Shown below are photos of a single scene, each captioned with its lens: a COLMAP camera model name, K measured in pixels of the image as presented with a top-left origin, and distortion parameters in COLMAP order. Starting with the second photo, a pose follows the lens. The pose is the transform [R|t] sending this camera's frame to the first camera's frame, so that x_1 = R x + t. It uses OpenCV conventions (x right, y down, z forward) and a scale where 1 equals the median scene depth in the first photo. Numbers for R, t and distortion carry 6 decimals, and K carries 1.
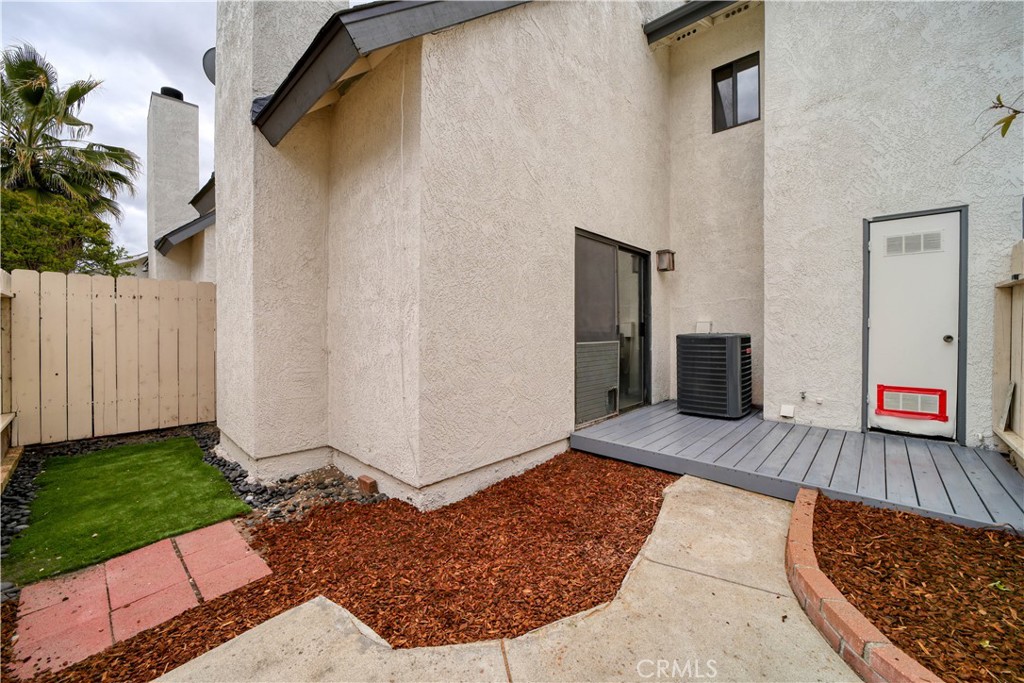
lens RADIAL K [[400.5, 0, 513.5], [0, 400.5, 327.7], [0, 0, 1]] dist [-0.032835, 0.008203]
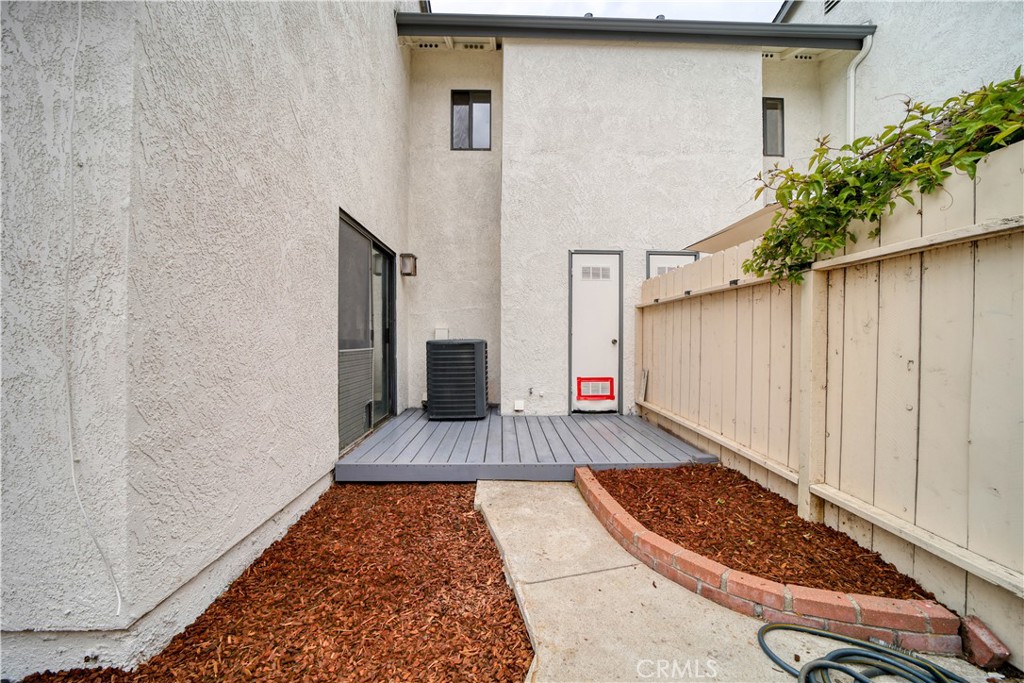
lens RADIAL K [[397.8, 0, 512.6], [0, 397.8, 335.7], [0, 0, 1]] dist [-0.032523, 0.007892]
pose [[0.716008, 0.005344, 0.698071, -0.178627], [-0.000666, 0.999975, -0.006972, 0.017023], [-0.698092, 0.004527, 0.715994, 0.218067]]
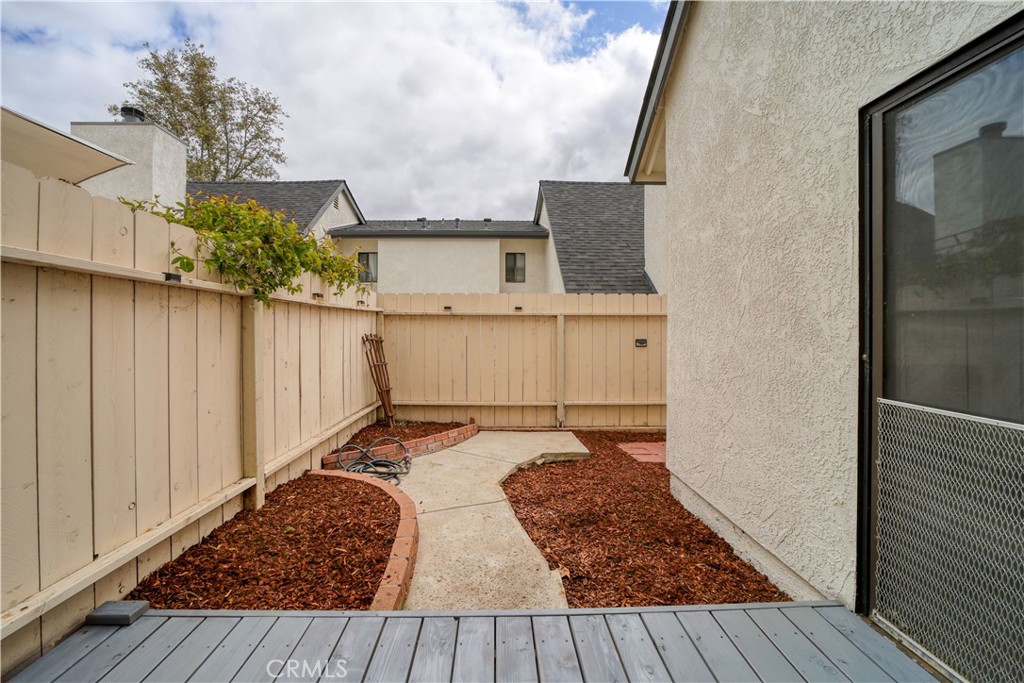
lens RADIAL K [[397.8, 0, 512.6], [0, 397.8, 335.7], [0, 0, 1]] dist [-0.032523, 0.007892]
pose [[-0.705734, 0.002818, -0.708472, 0.785089], [-0.007412, 0.999908, 0.011361, -0.028740], [0.708438, 0.013269, -0.705648, 1.196228]]
